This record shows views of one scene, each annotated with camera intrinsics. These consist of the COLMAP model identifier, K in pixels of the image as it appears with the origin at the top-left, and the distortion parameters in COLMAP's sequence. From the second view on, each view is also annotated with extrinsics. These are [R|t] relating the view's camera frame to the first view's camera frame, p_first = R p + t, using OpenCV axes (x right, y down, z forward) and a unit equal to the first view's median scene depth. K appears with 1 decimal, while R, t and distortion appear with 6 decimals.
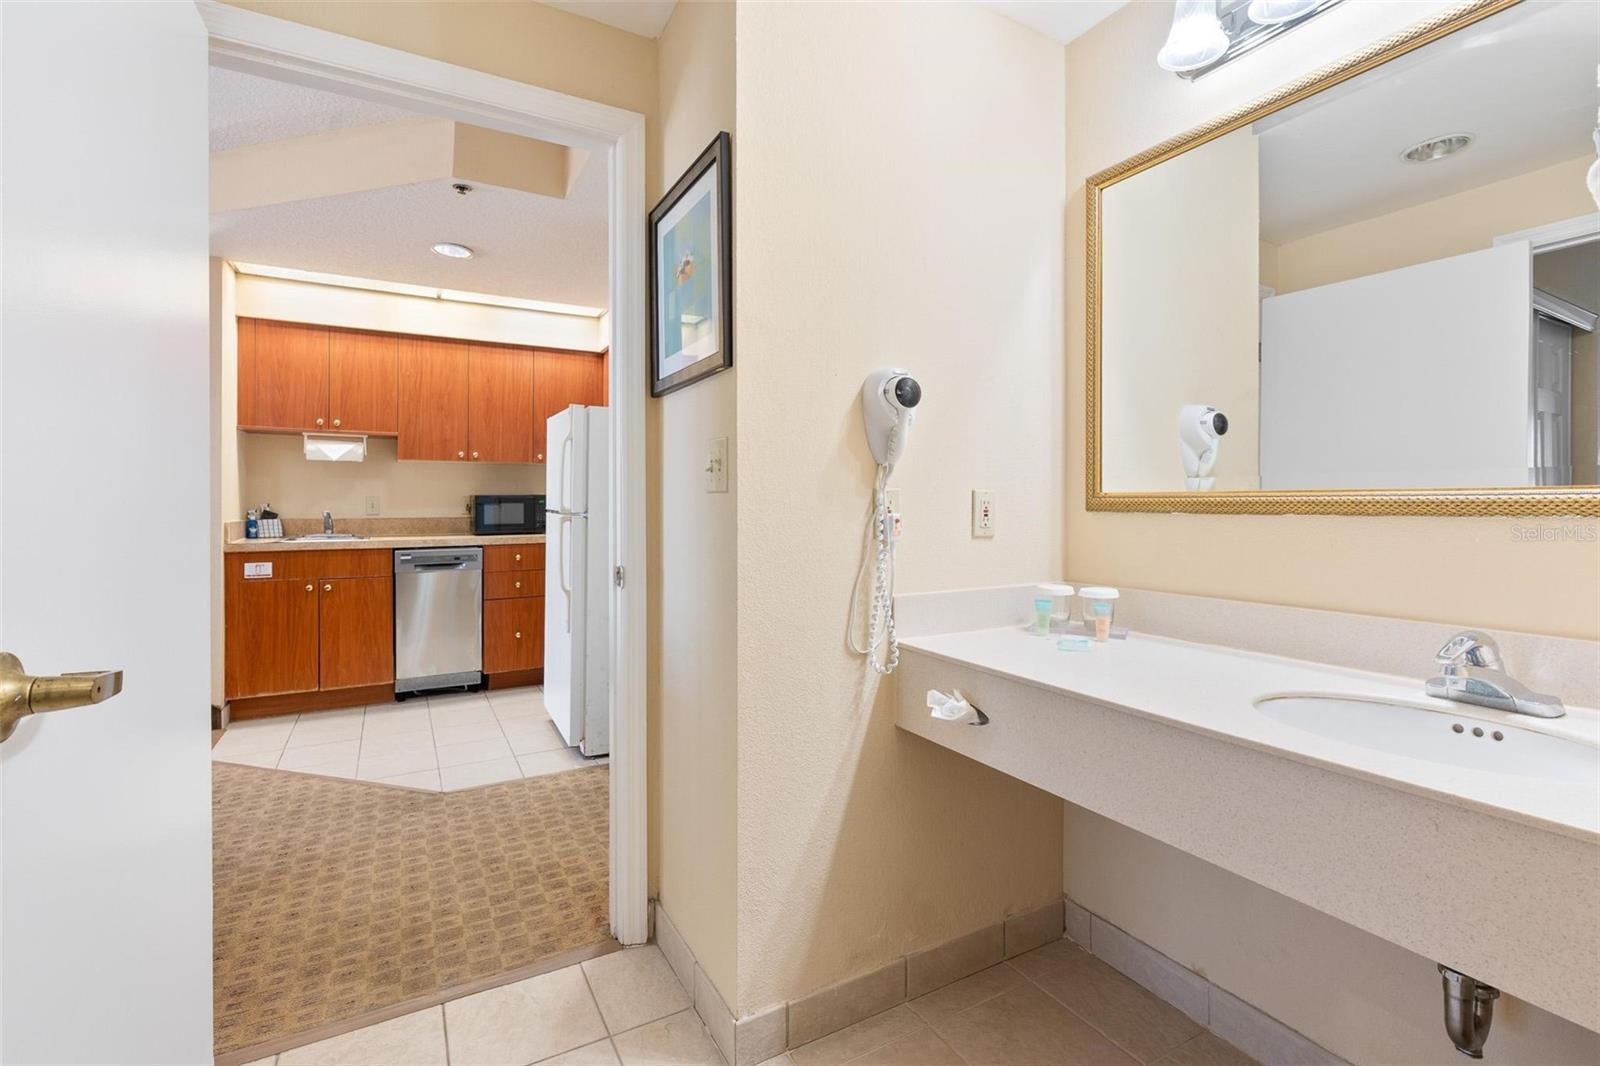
lens RADIAL K [[723.7, 0, 799.9], [0, 723.7, 500.2], [0, 0, 1]] dist [-0.004746, -0.000210]
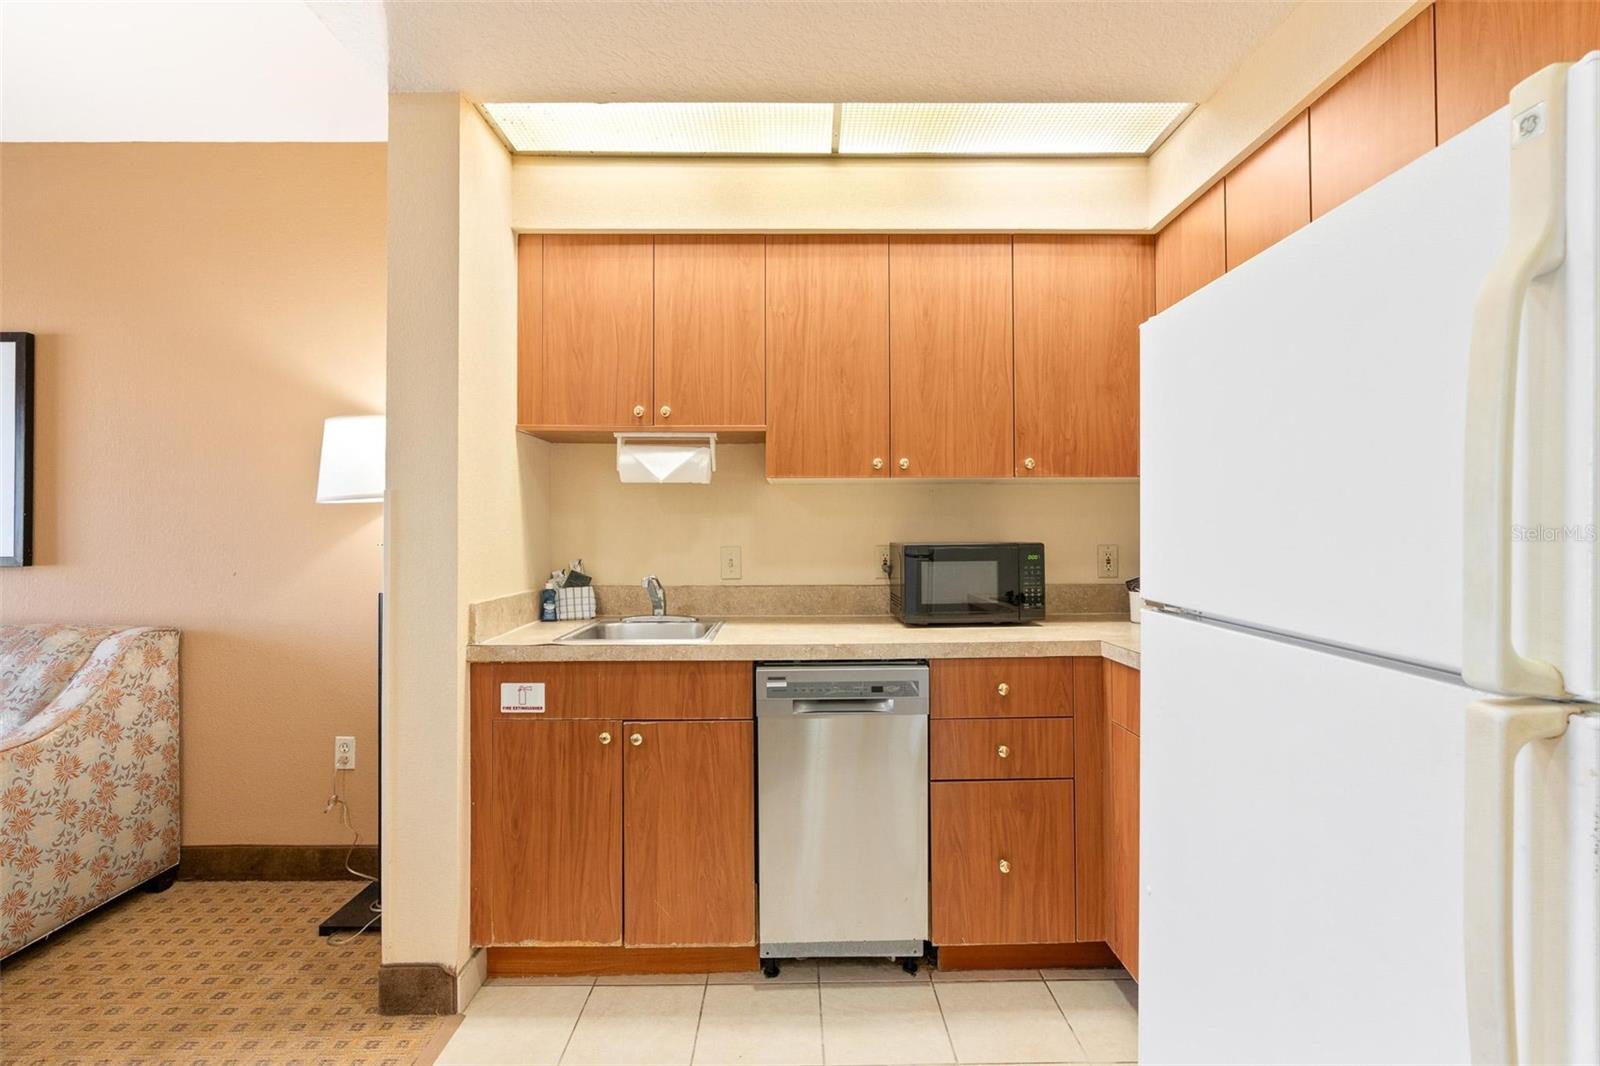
lens RADIAL K [[719.3, 0, 798.3], [0, 719.3, 525.4], [0, 0, 1]] dist [-0.004332, 0.001268]
pose [[0.875580, -0.010698, -0.482955, -0.305545], [0.005729, 0.999914, -0.011761, -0.016512], [0.483039, 0.007531, 0.875566, 0.595103]]
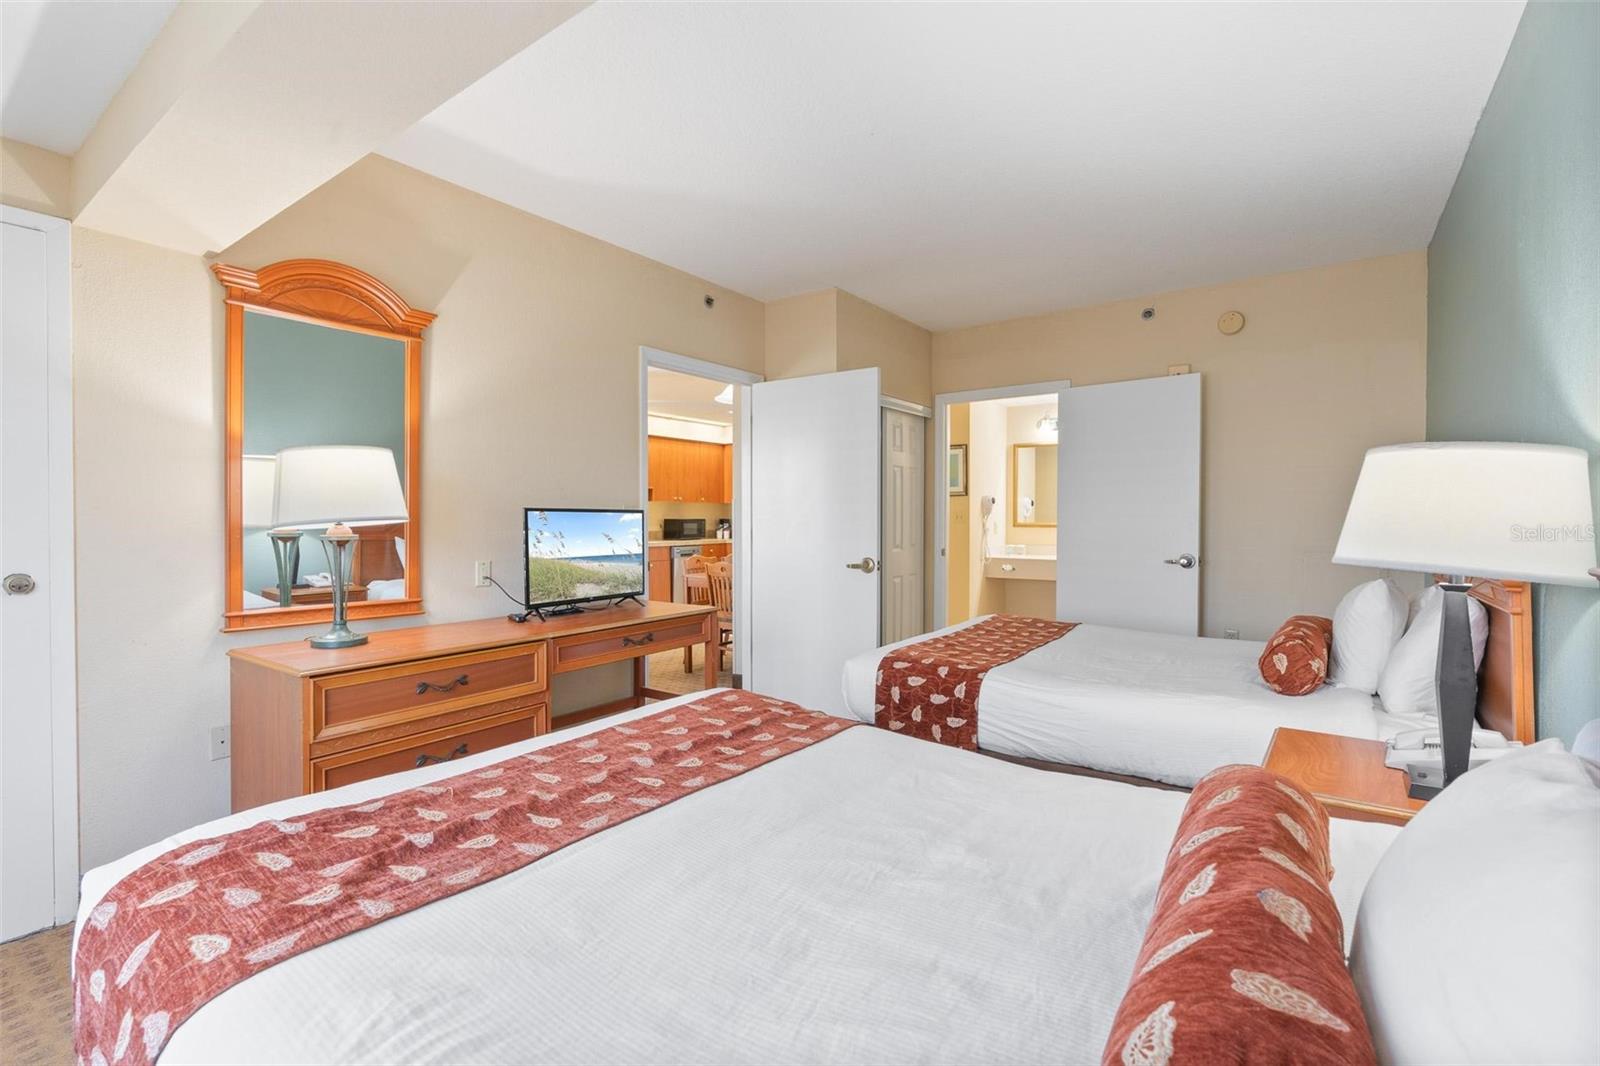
lens RADIAL K [[719.3, 0, 798.3], [0, 719.3, 525.4], [0, 0, 1]] dist [-0.004332, 0.001268]
pose [[0.905459, -0.004171, 0.424414, -1.084333], [-0.002554, 0.999880, 0.015274, -0.023174], [-0.424427, -0.014914, 0.905340, -0.961771]]
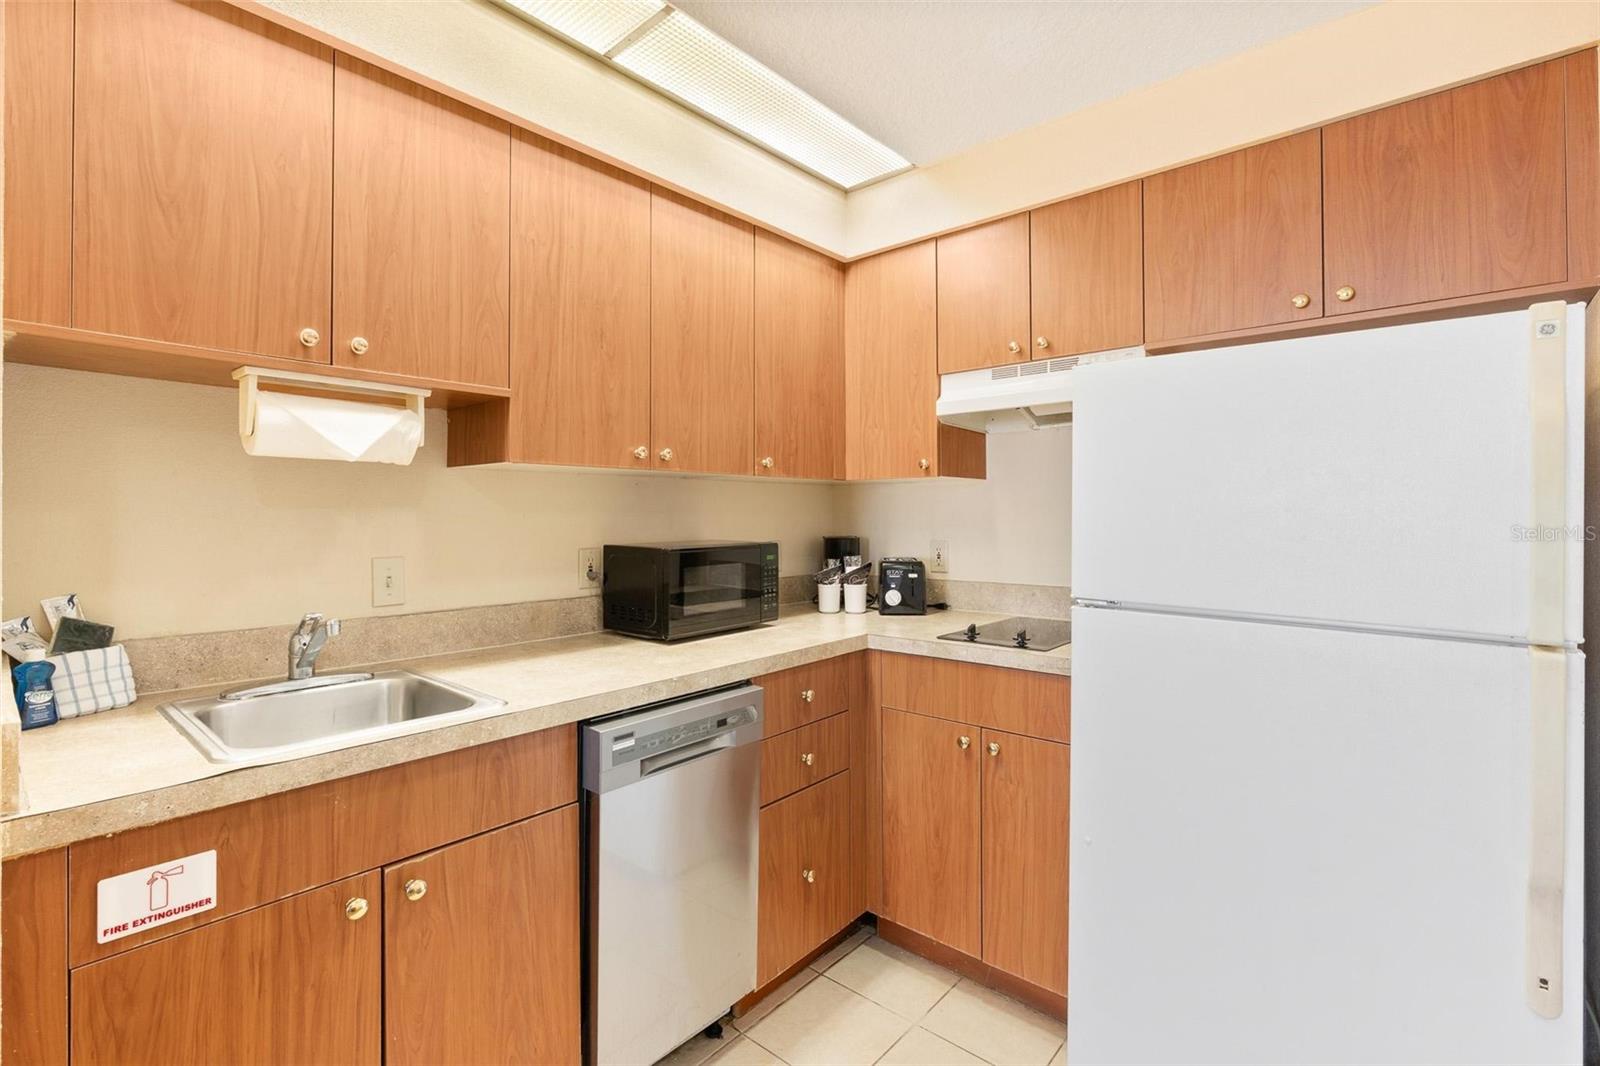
lens RADIAL K [[730.3, 0, 798.4], [0, 730.3, 510.6], [0, 0, 1]] dist [-0.003834, 0.000036]
pose [[0.941864, -0.001614, 0.335991, -0.576183], [0.002318, 0.999996, -0.001693, -0.031717], [-0.335987, 0.002373, 0.941864, 0.633485]]
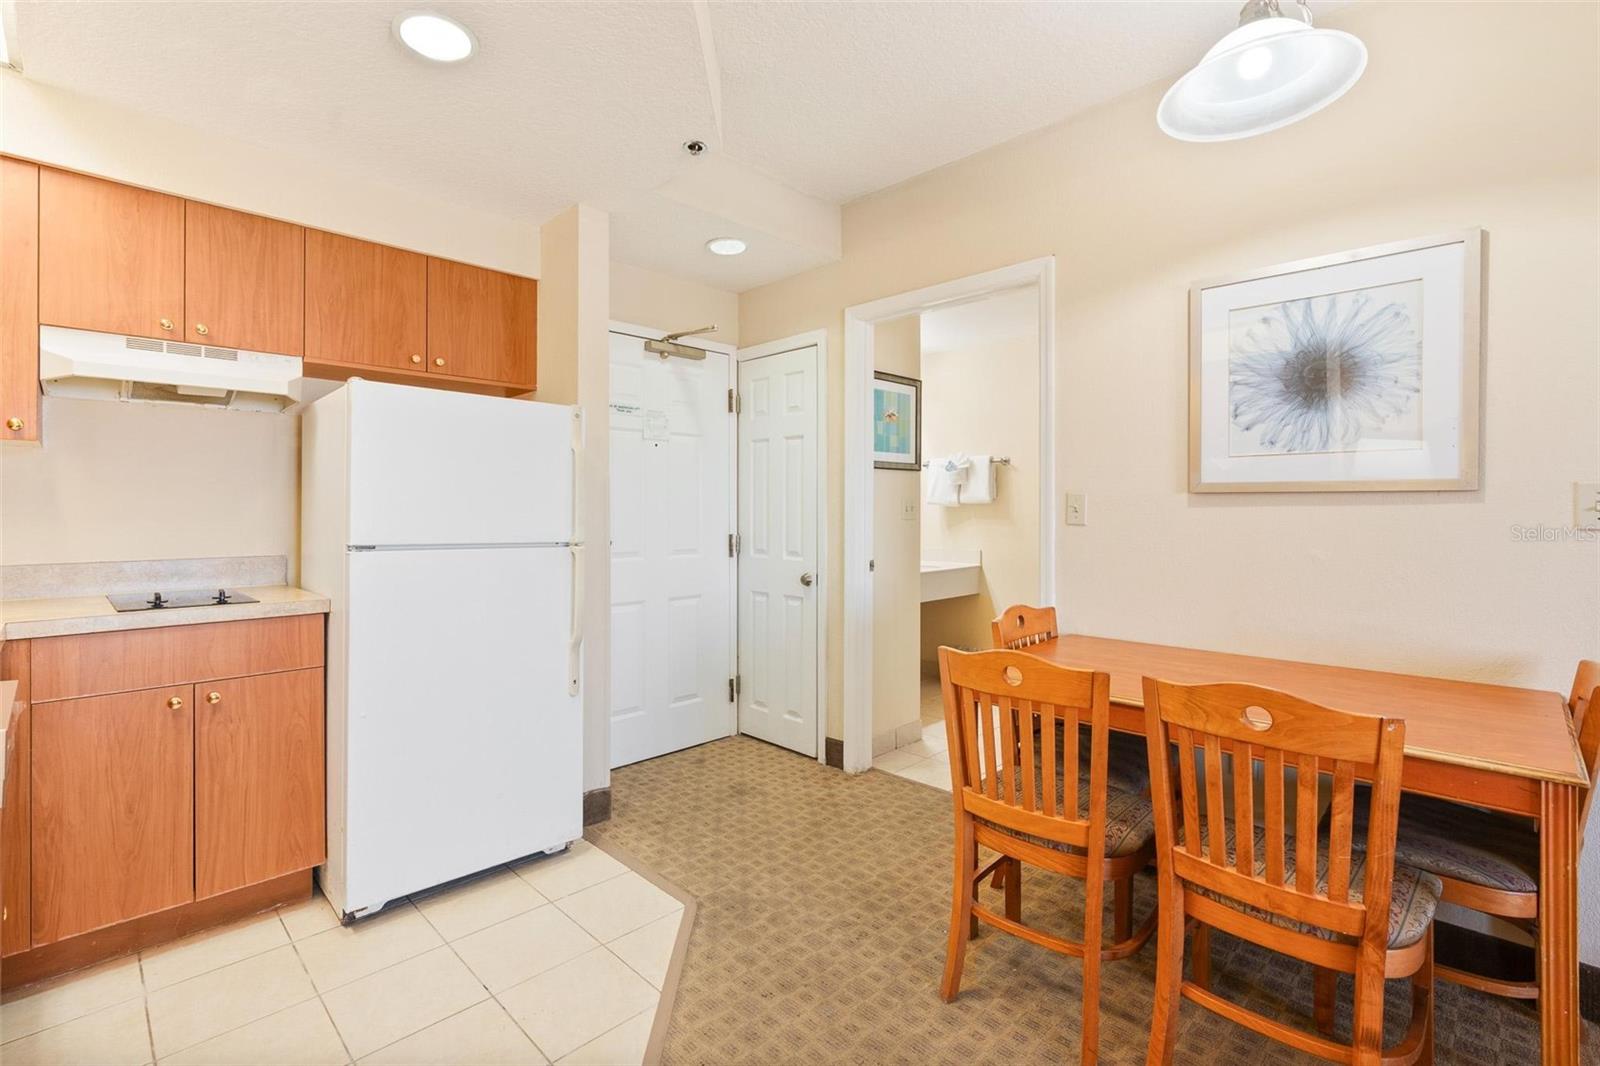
lens RADIAL K [[722.2, 0, 796.1], [0, 722.2, 516.8], [0, 0, 1]] dist [-0.004346, 0.000009]
pose [[-0.275175, -0.008651, 0.961355, -0.887118], [-0.005155, 0.999958, 0.007523, -0.013946], [-0.961380, -0.002885, -0.275208, 0.770409]]
